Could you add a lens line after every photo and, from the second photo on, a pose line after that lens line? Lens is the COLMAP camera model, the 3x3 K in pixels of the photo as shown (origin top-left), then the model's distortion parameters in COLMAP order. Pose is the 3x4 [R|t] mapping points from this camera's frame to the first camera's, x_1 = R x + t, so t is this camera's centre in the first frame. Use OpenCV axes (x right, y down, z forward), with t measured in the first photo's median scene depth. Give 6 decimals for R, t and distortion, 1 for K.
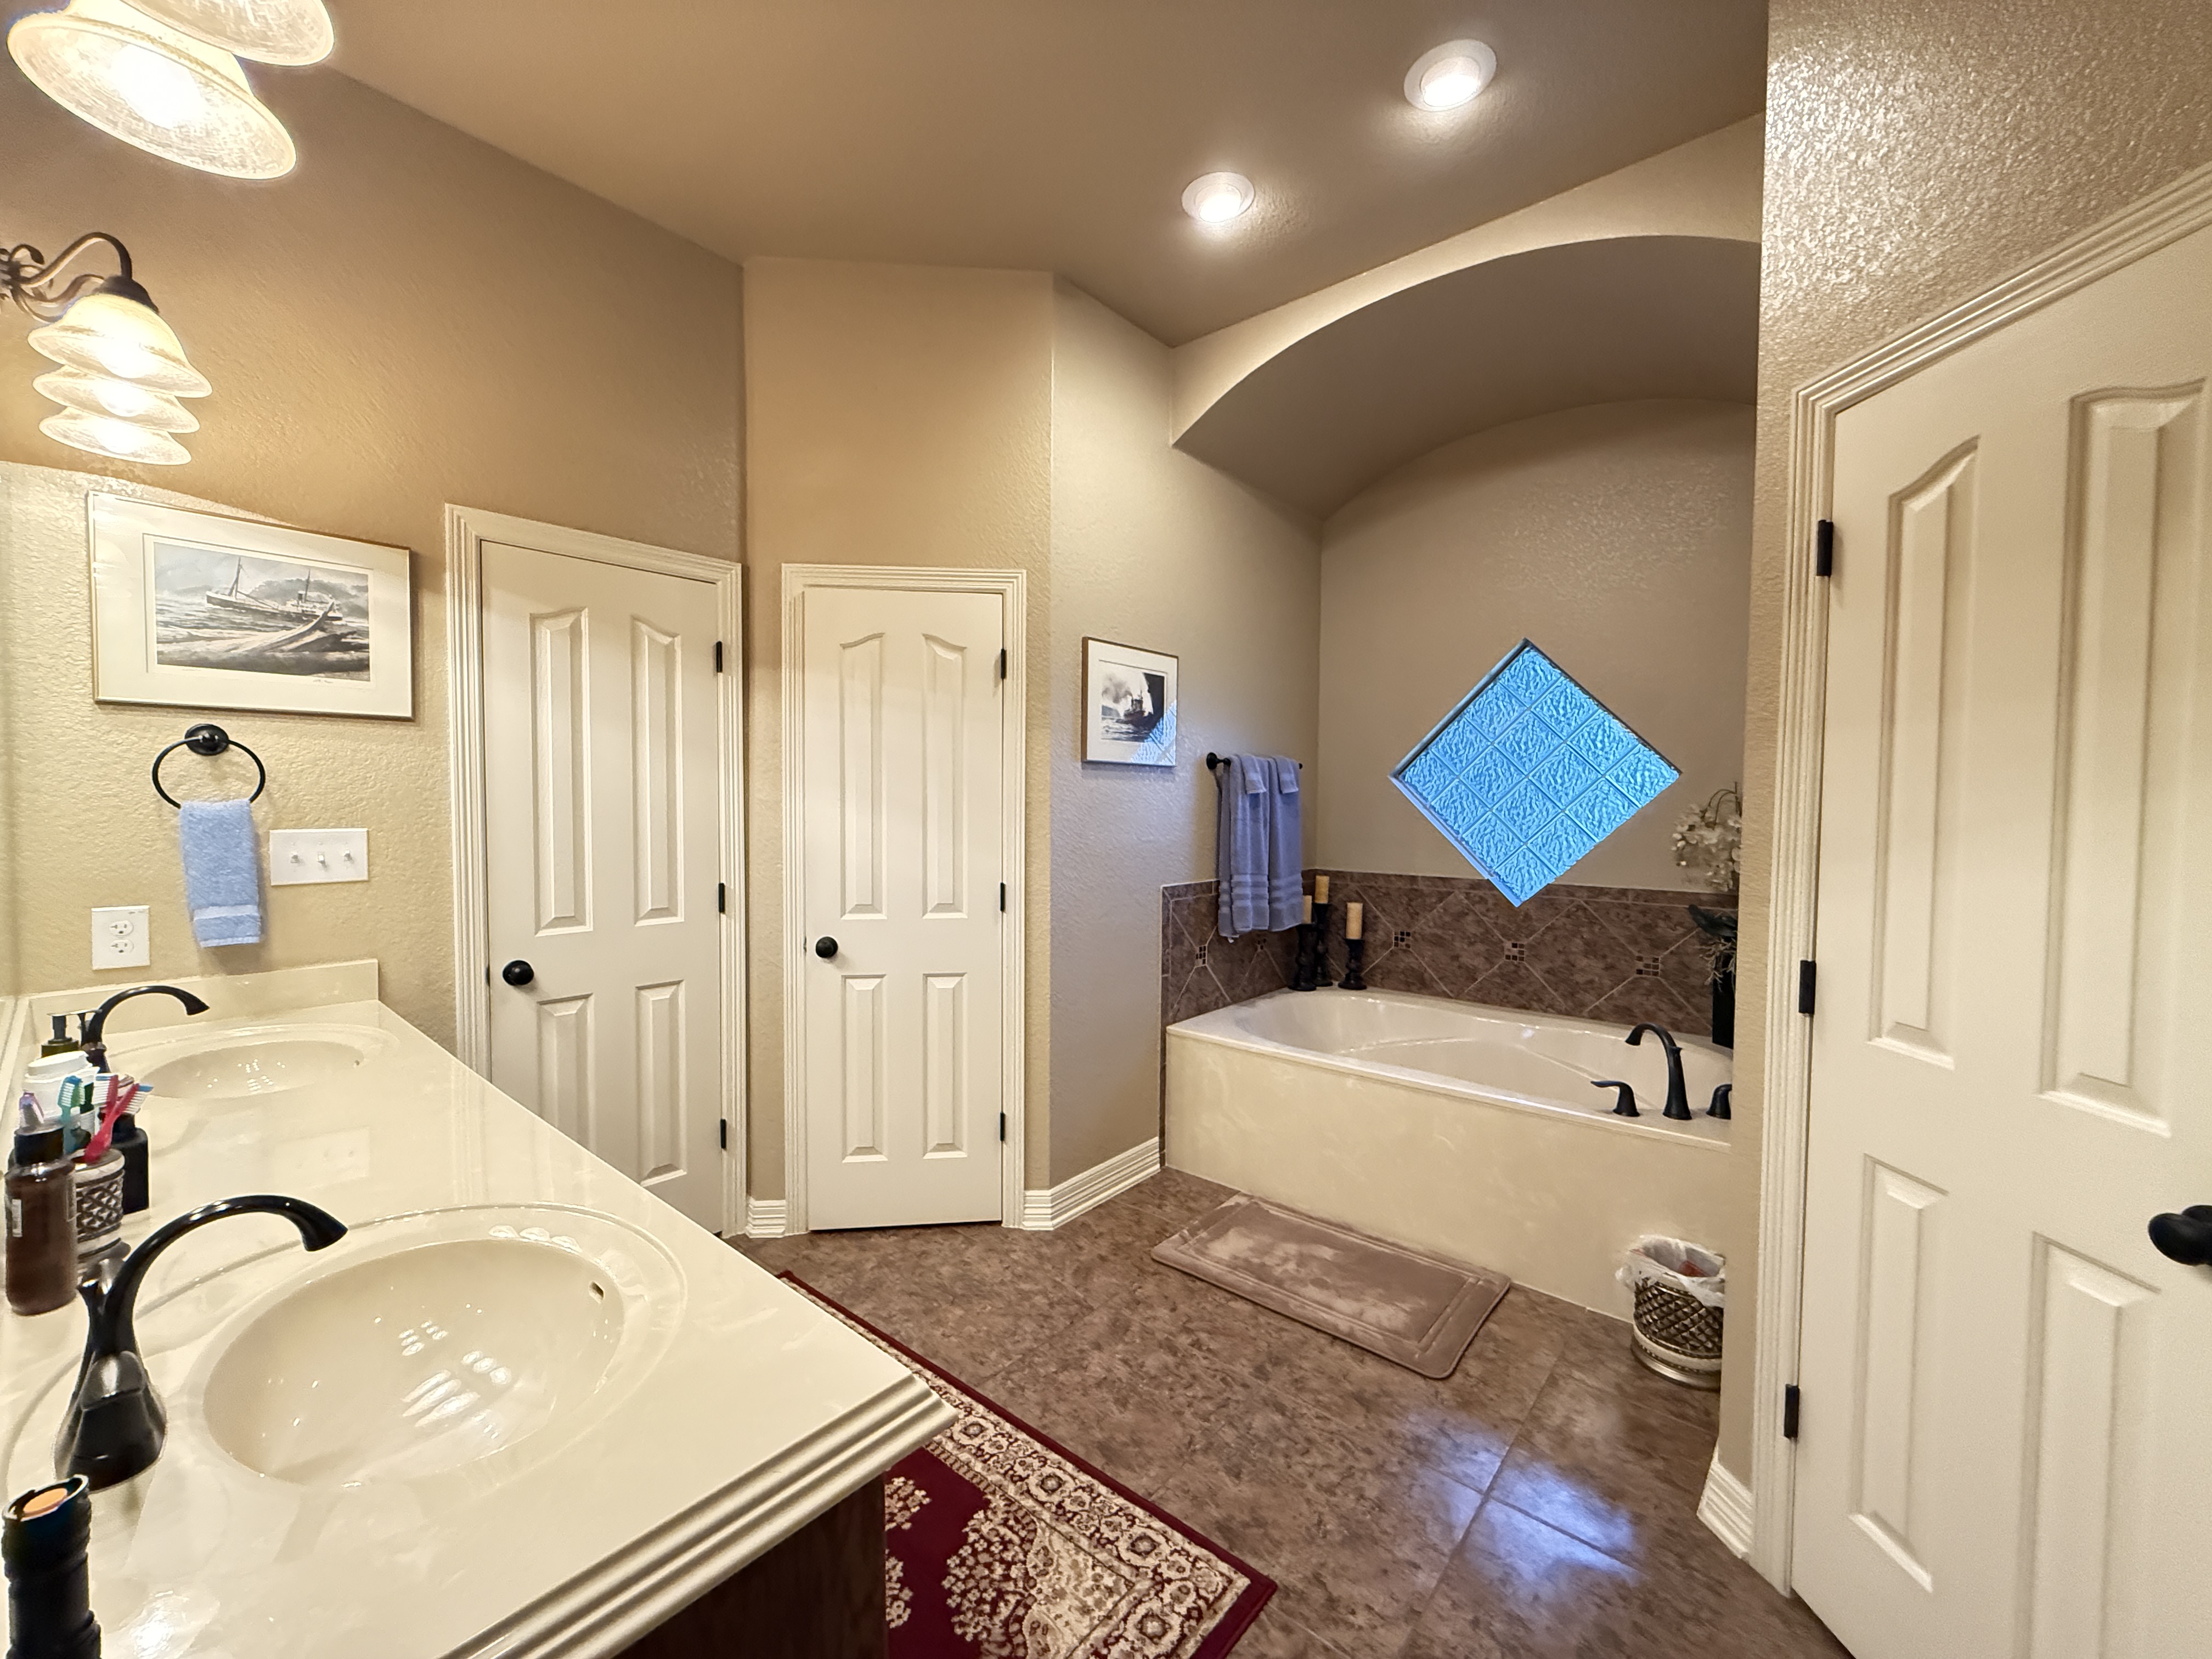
lens RADIAL K [[879.5, 0, 1099.3], [0, 879.5, 827.3], [0, 0, 1]] dist [-0.001633, -0.000119]
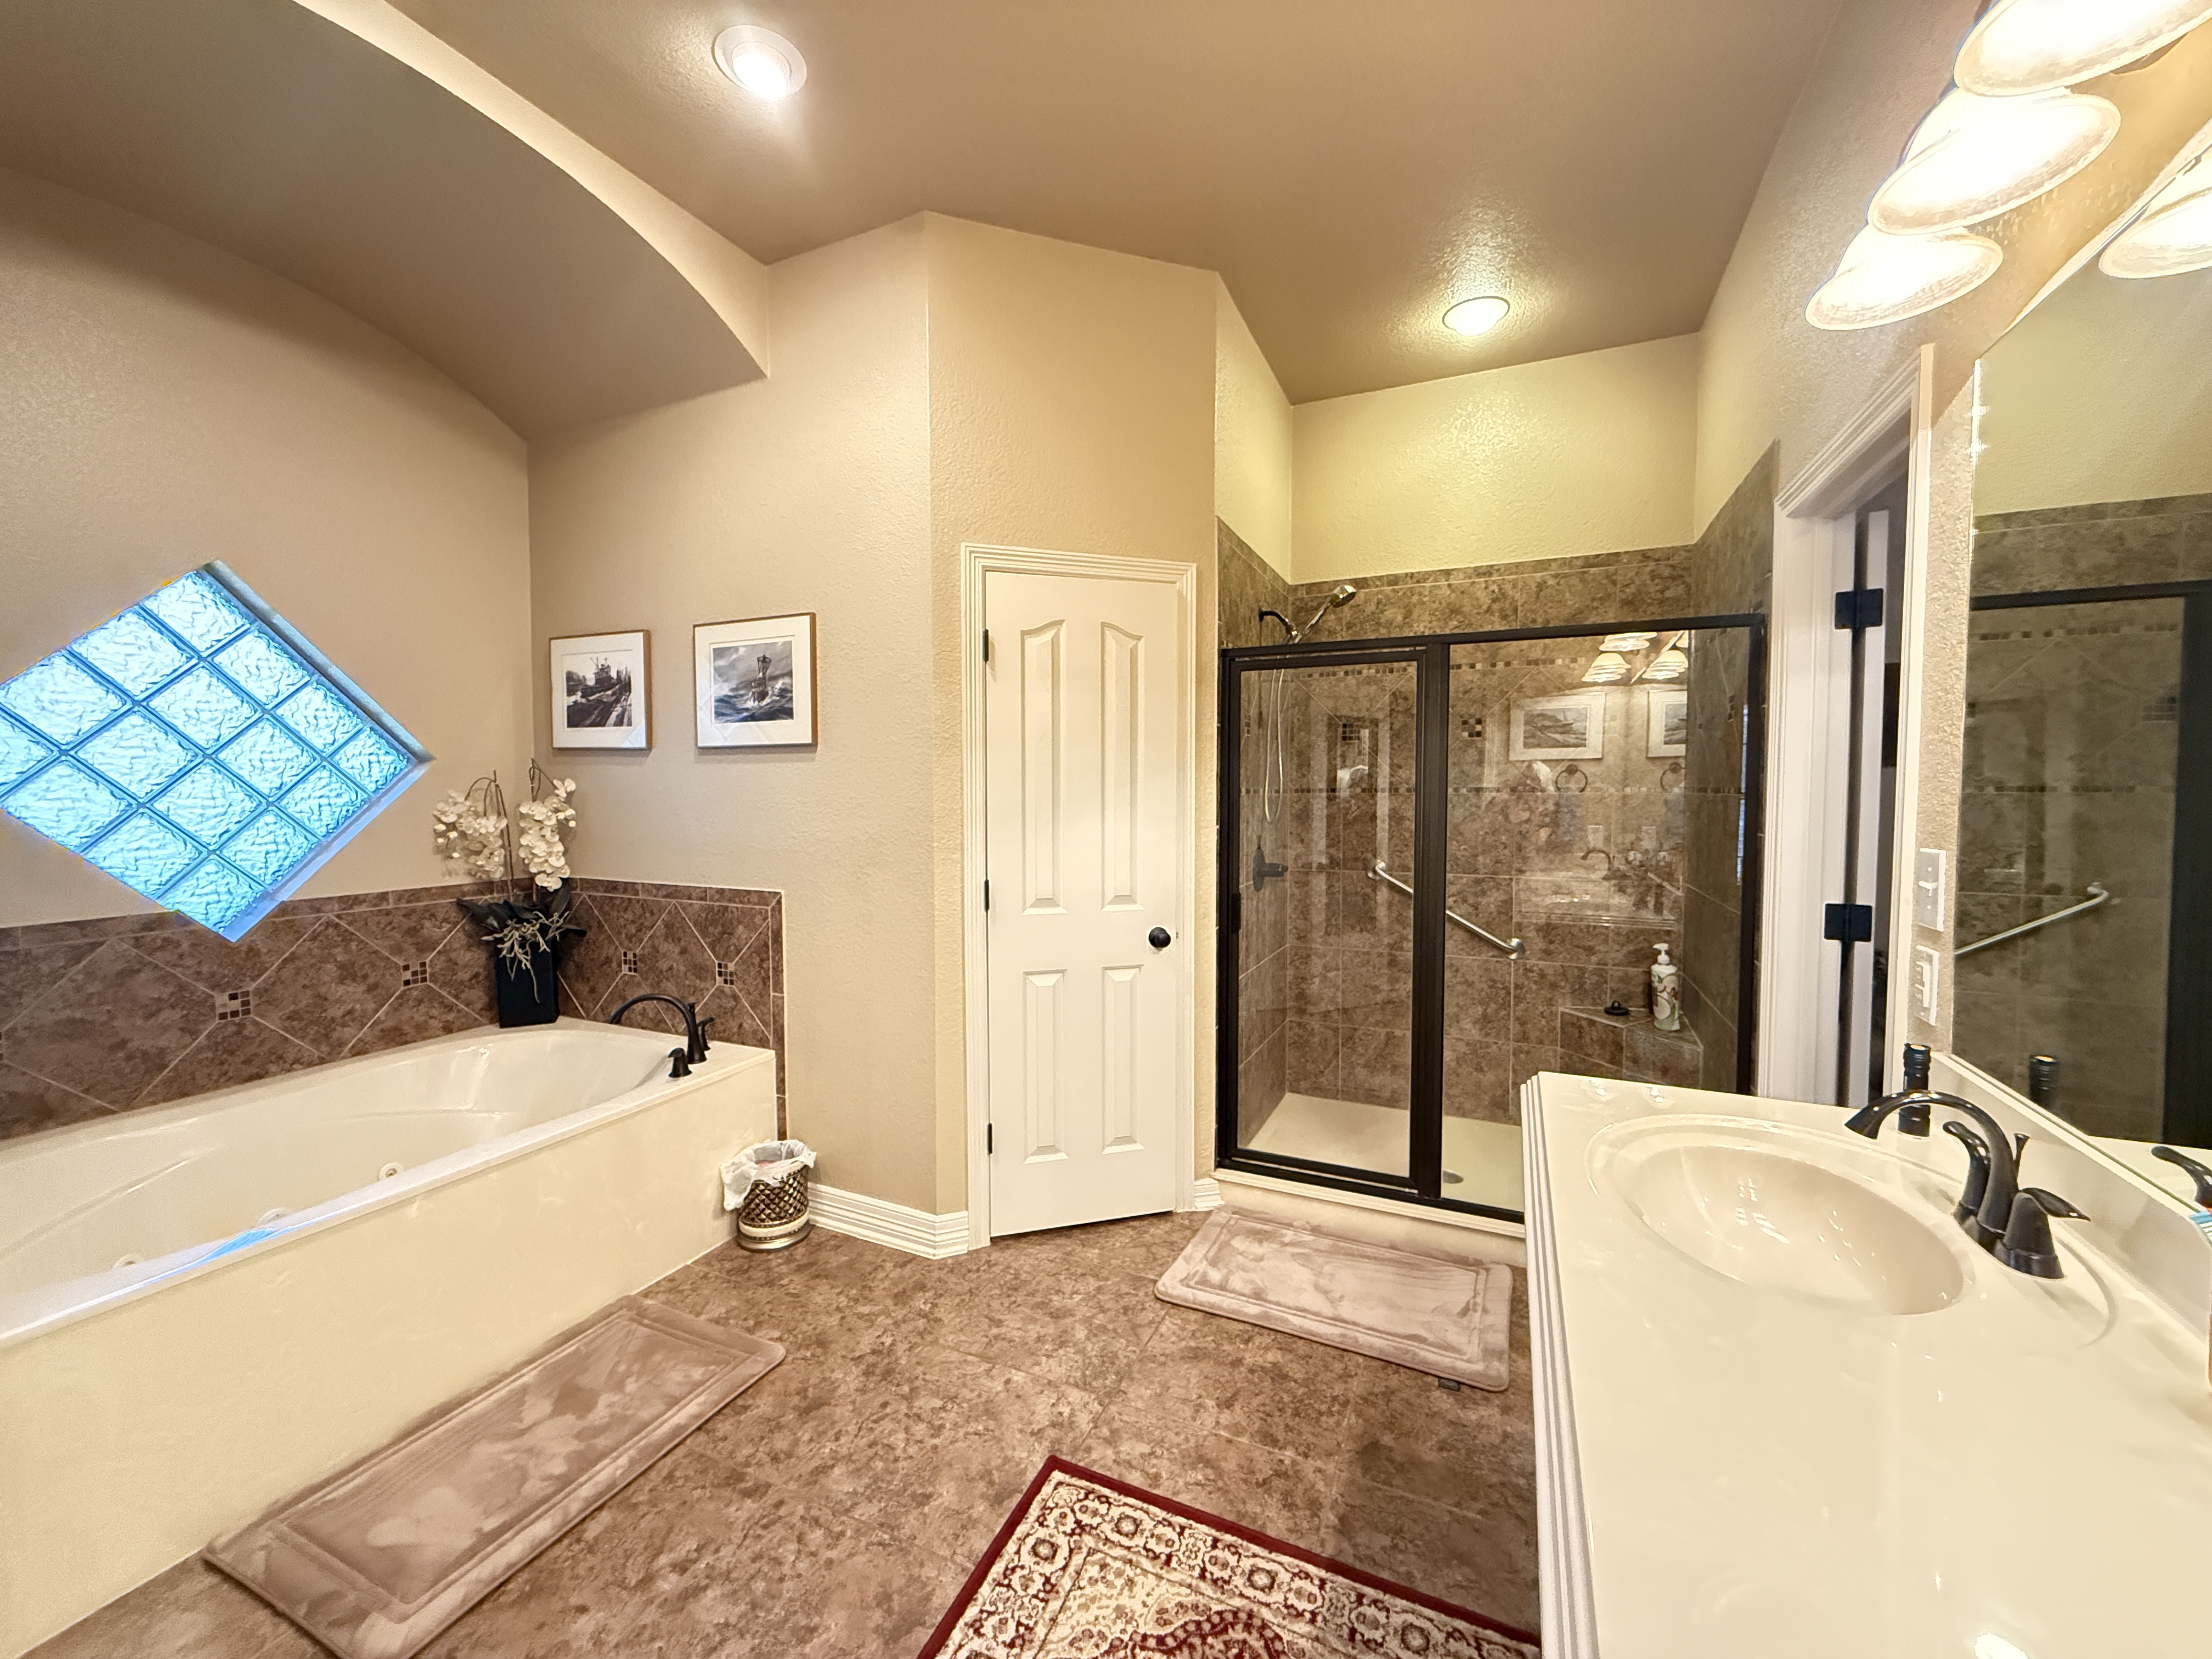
lens RADIAL K [[879.5, 0, 1098.7], [0, 879.5, 828.0], [0, 0, 1]] dist [-0.001633, -0.000119]
pose [[-0.272077, -0.051059, 0.960920, -0.799598], [0.032344, 0.997542, 0.062163, -0.045278], [-0.961732, 0.047993, -0.269756, 1.071734]]
